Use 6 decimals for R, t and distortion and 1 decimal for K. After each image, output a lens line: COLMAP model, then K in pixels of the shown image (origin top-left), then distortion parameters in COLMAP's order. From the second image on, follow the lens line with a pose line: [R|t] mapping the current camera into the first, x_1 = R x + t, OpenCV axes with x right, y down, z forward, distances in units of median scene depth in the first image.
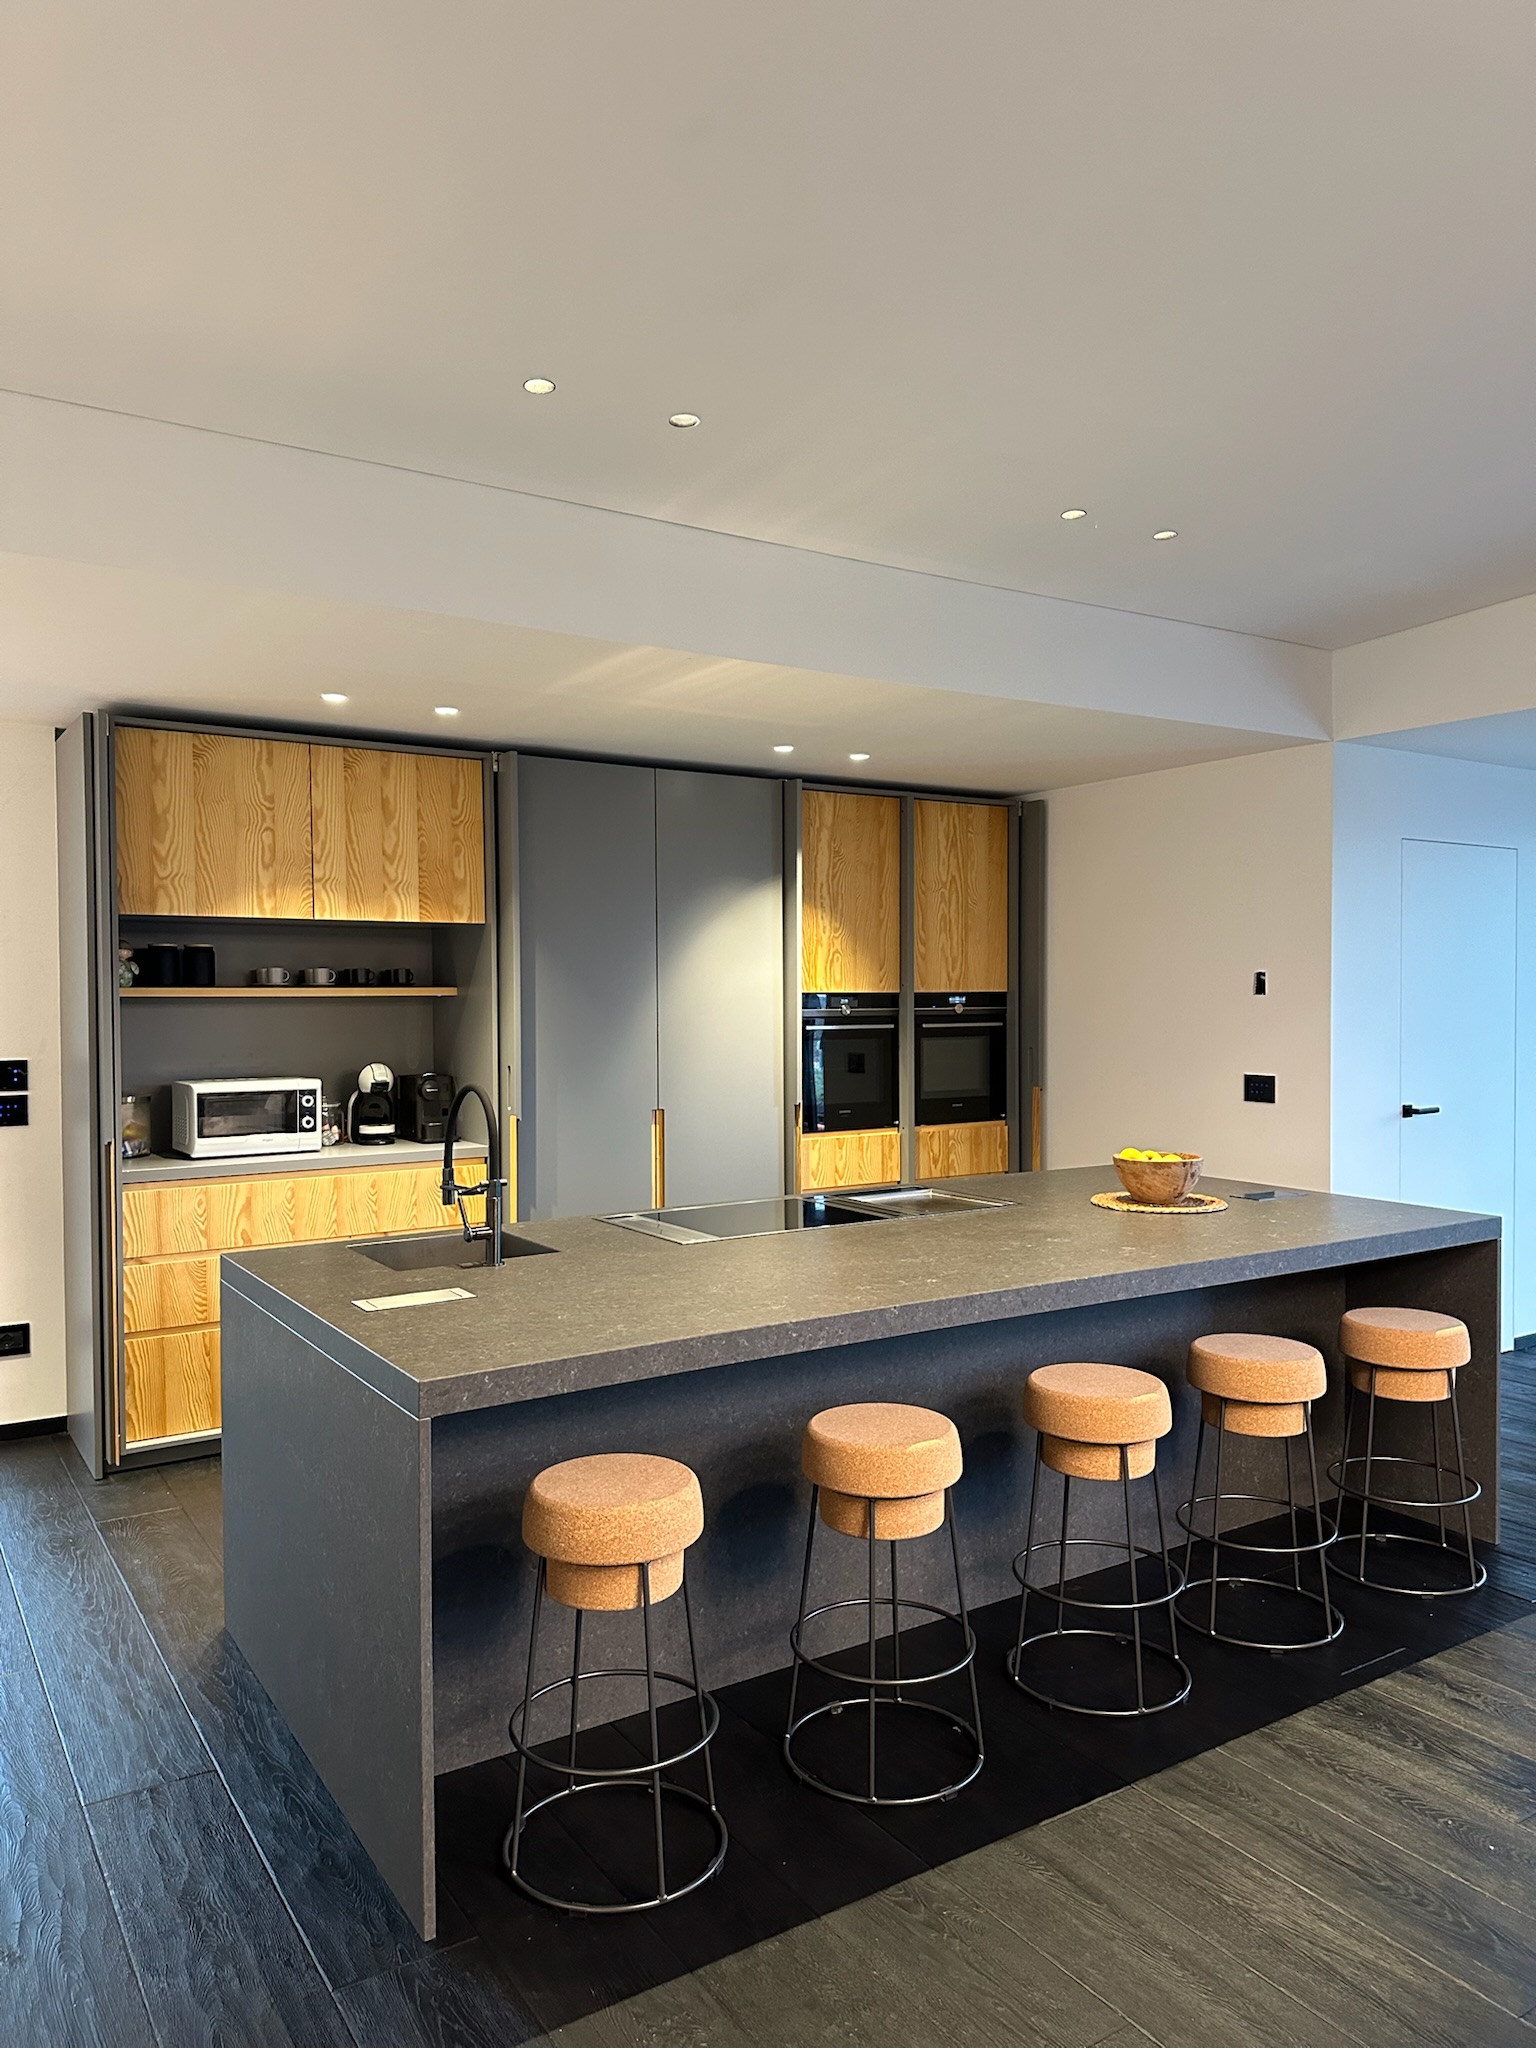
lens RADIAL K [[1433.8, 0, 774.8], [0, 1433.8, 1036.2], [0, 0, 1]] dist [0.098210, -0.124856]
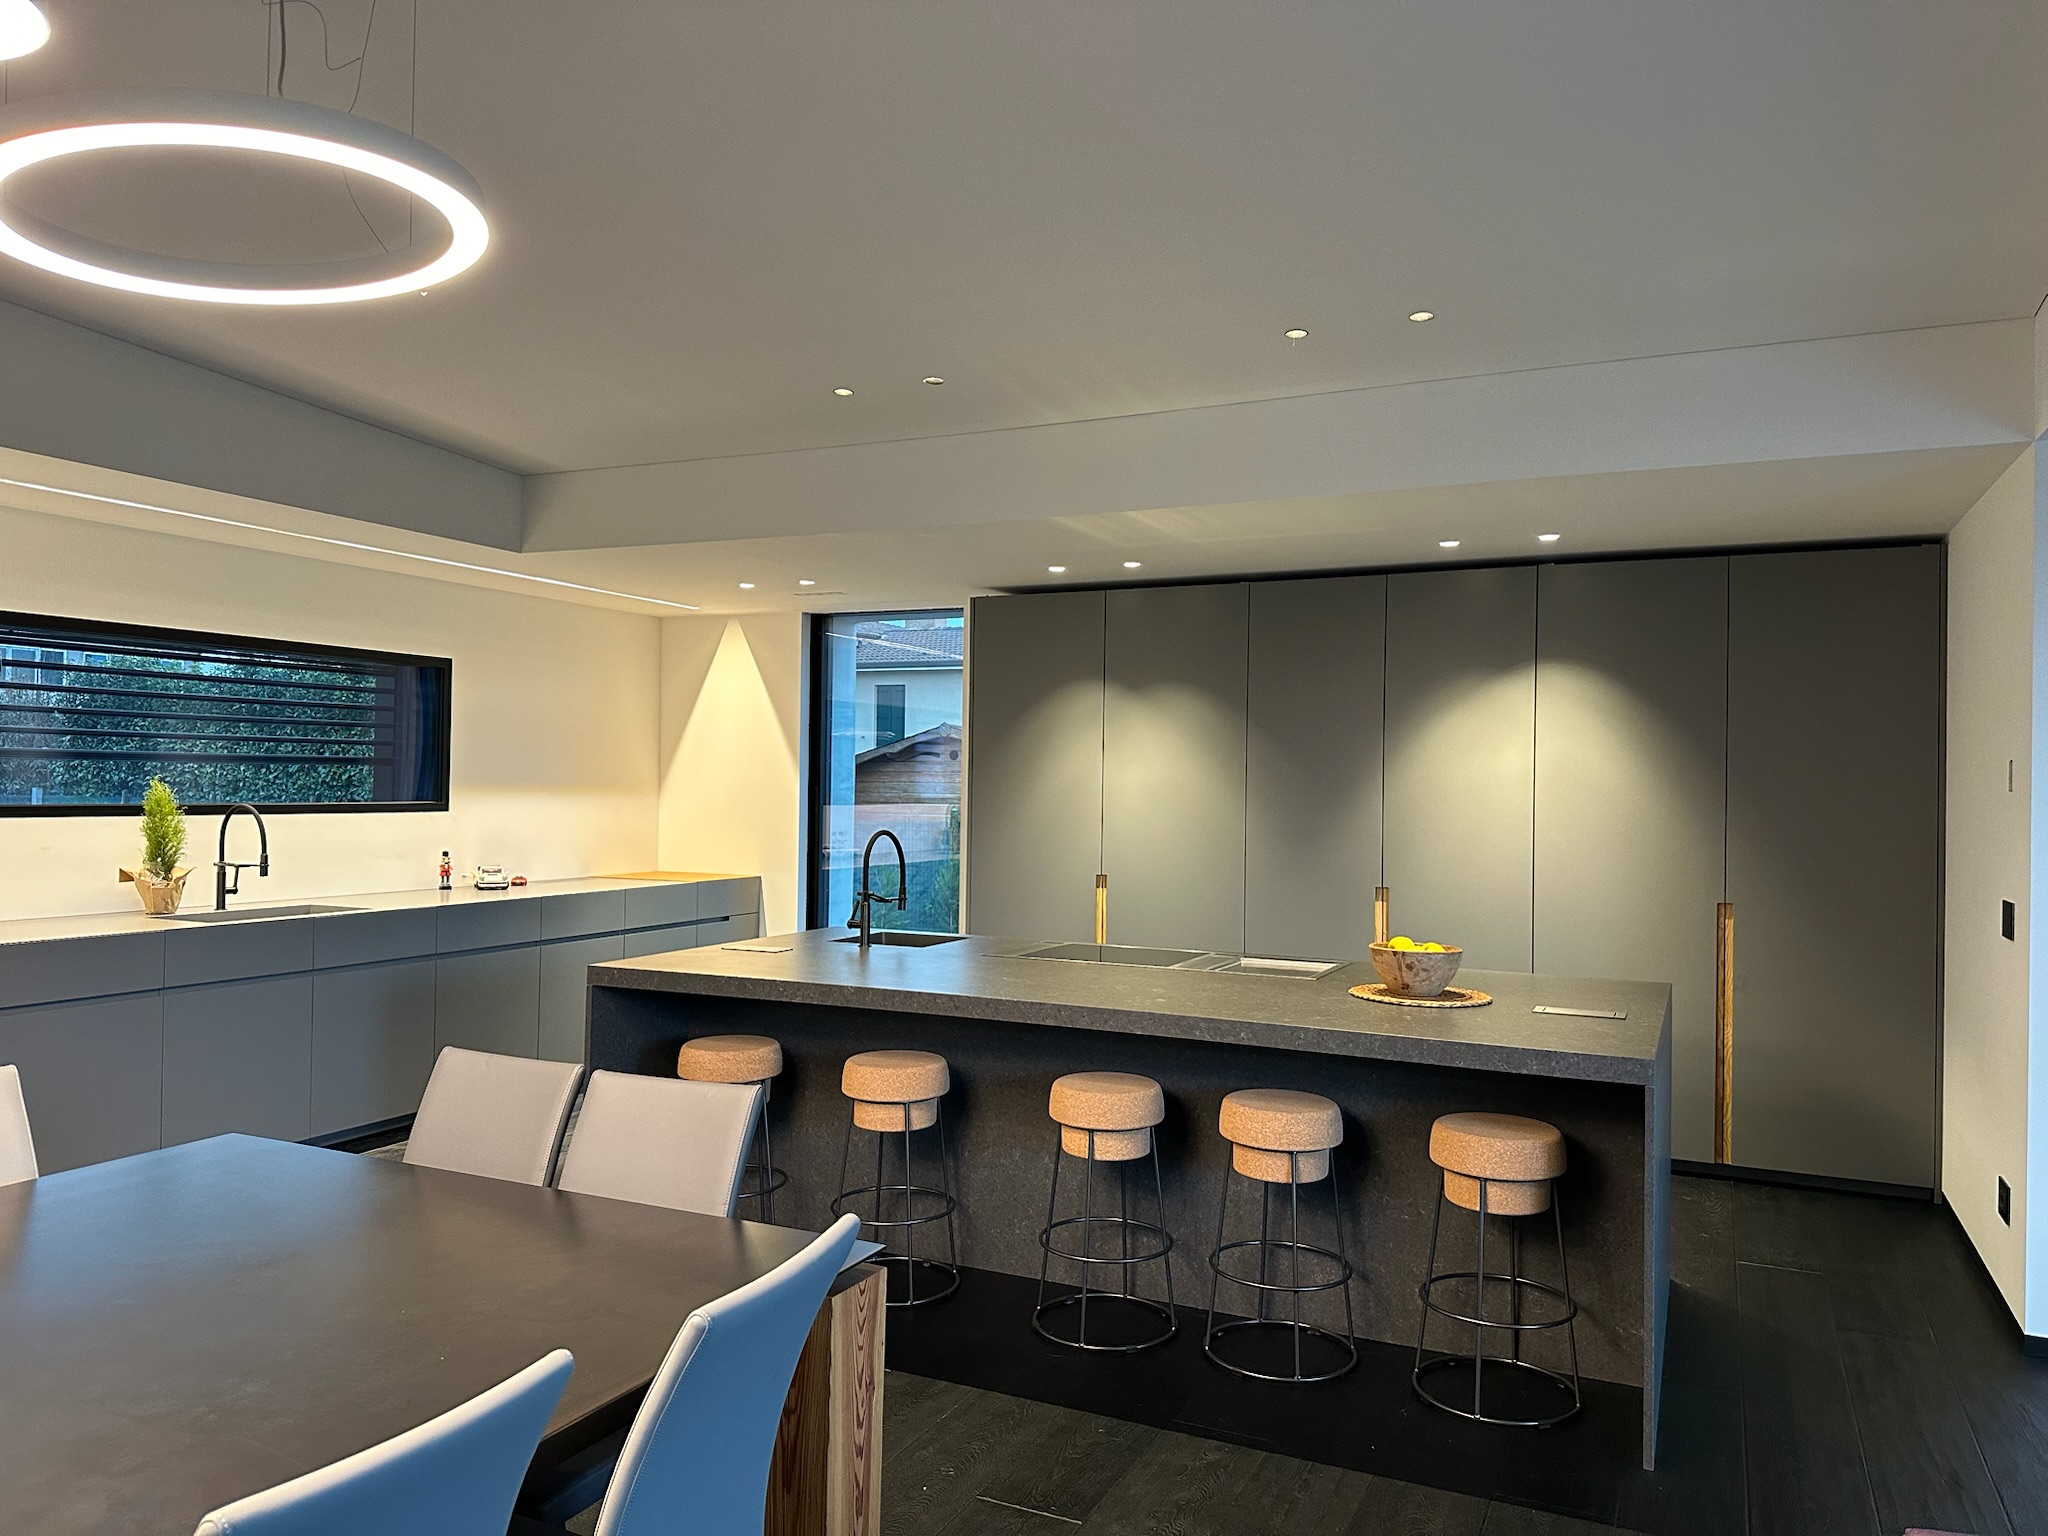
lens RADIAL K [[1426.7, 0, 1012.9], [0, 1426.7, 772.3], [0, 0, 1]] dist [0.116072, -0.166237]
pose [[0.520230, 0.004431, -0.854014, 1.056935], [-0.042106, 0.998904, -0.020466, -0.002487], [0.852987, 0.046606, 0.519847, 0.289218]]
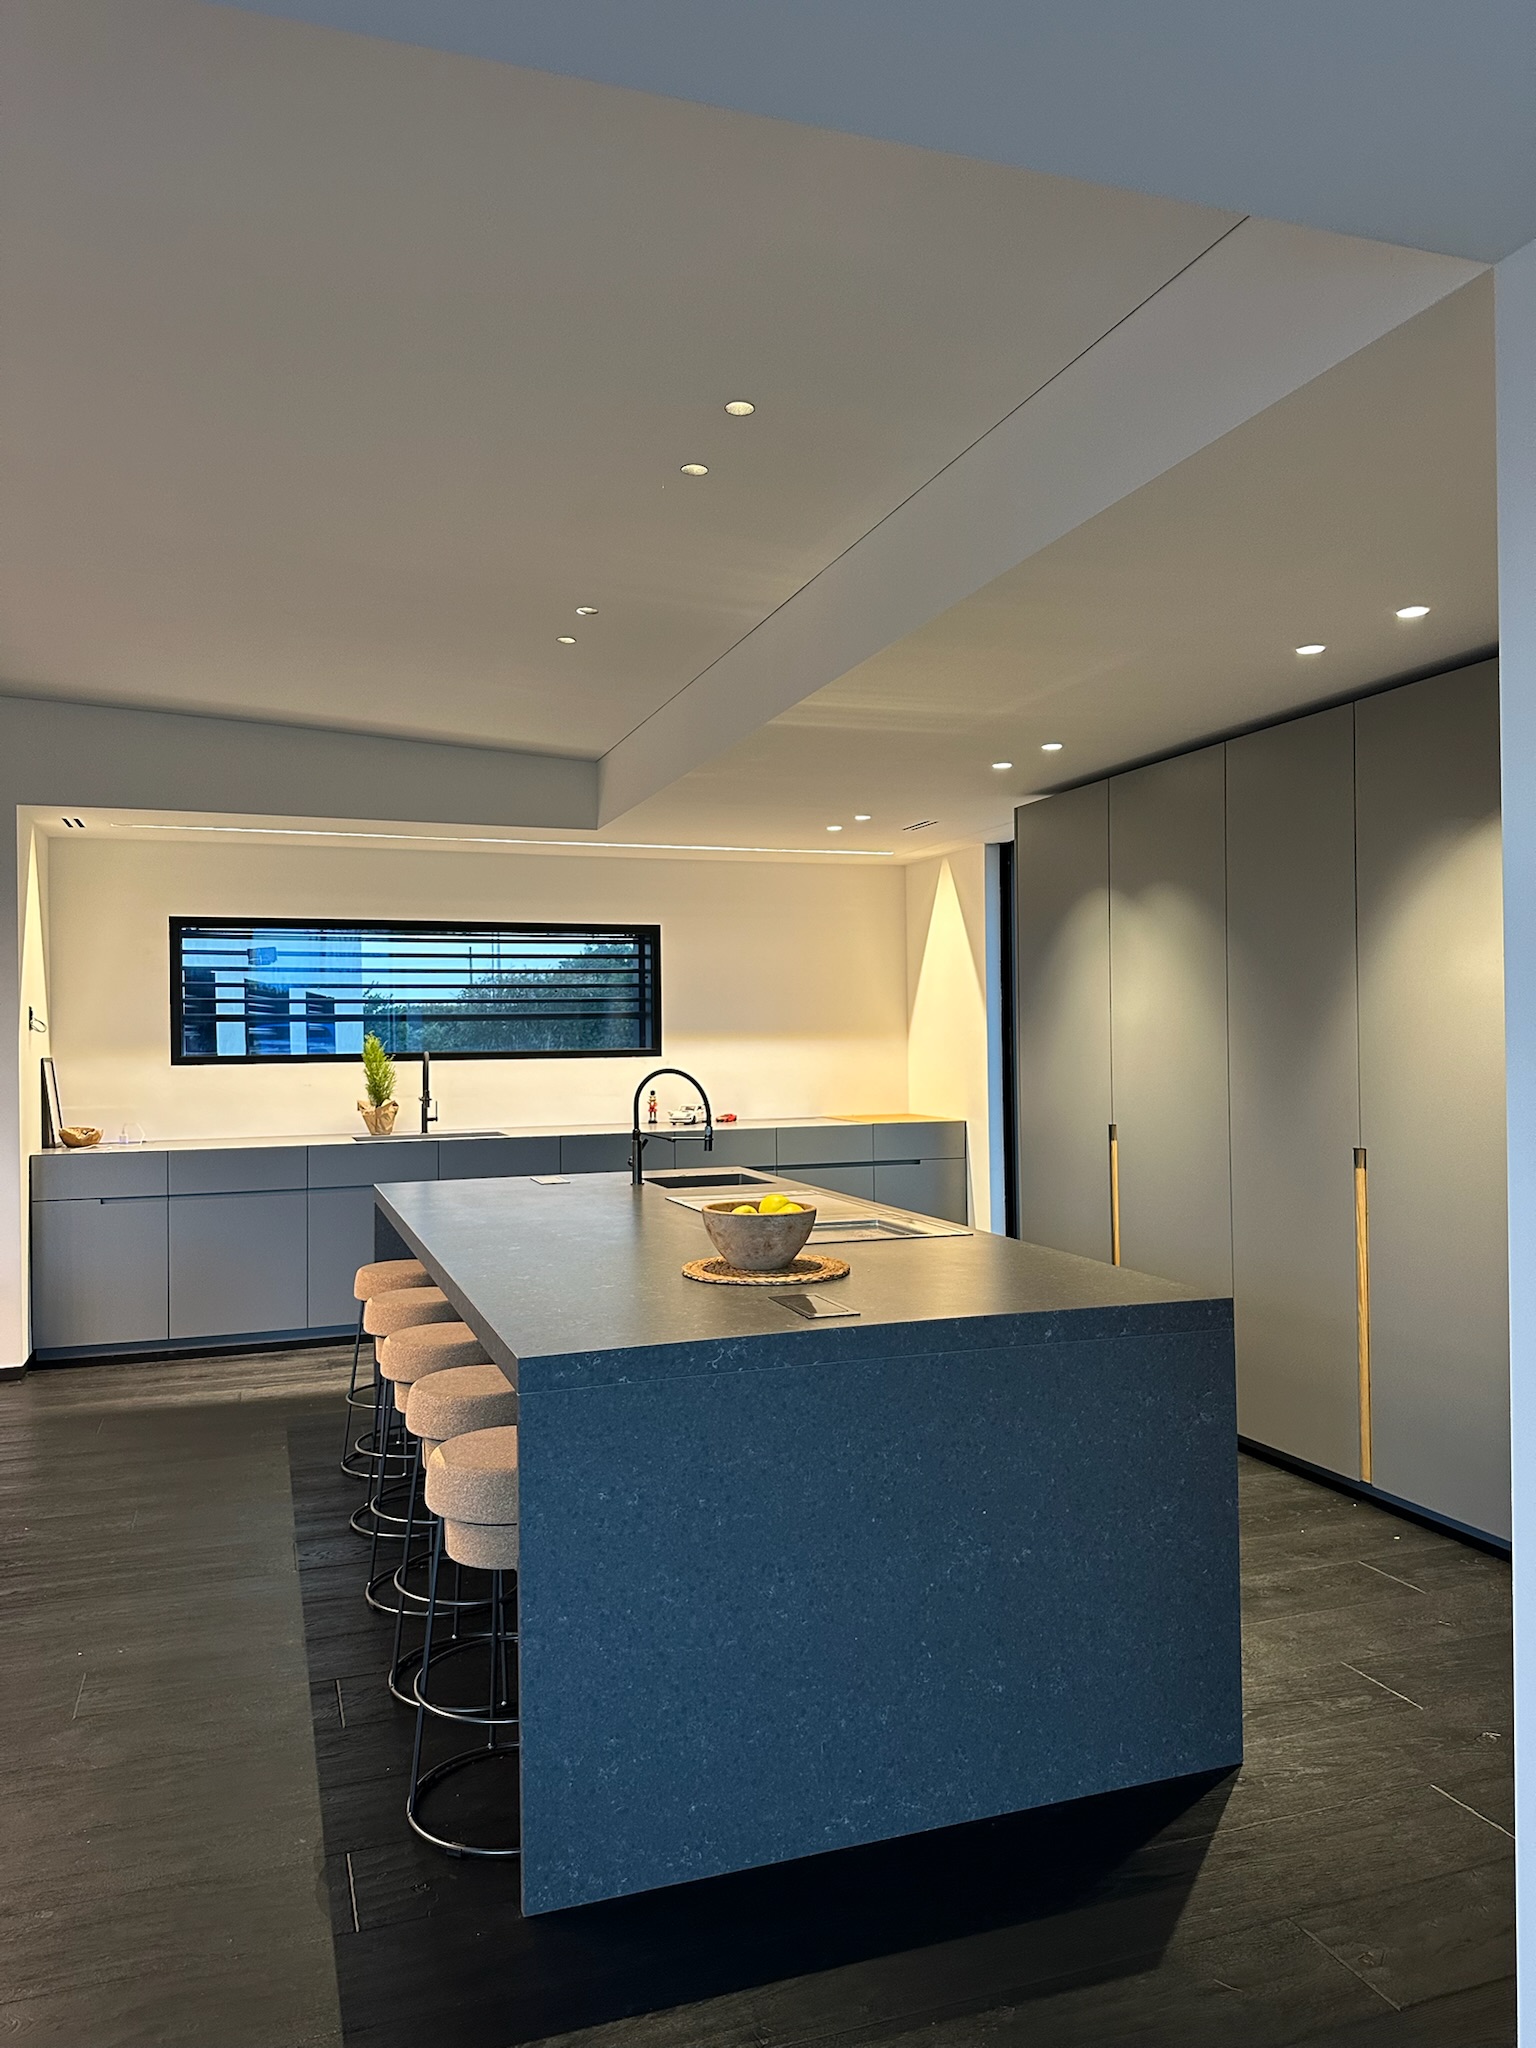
lens RADIAL K [[1416.4, 0, 763.5], [0, 1416.4, 1025.2], [0, 0, 1]] dist [0.155357, -0.309392]
pose [[-0.237192, 0.002055, -0.971461, 1.106931], [-0.015039, 0.999870, 0.005787, -0.021109], [0.971346, 0.015983, -0.237130, 1.316520]]
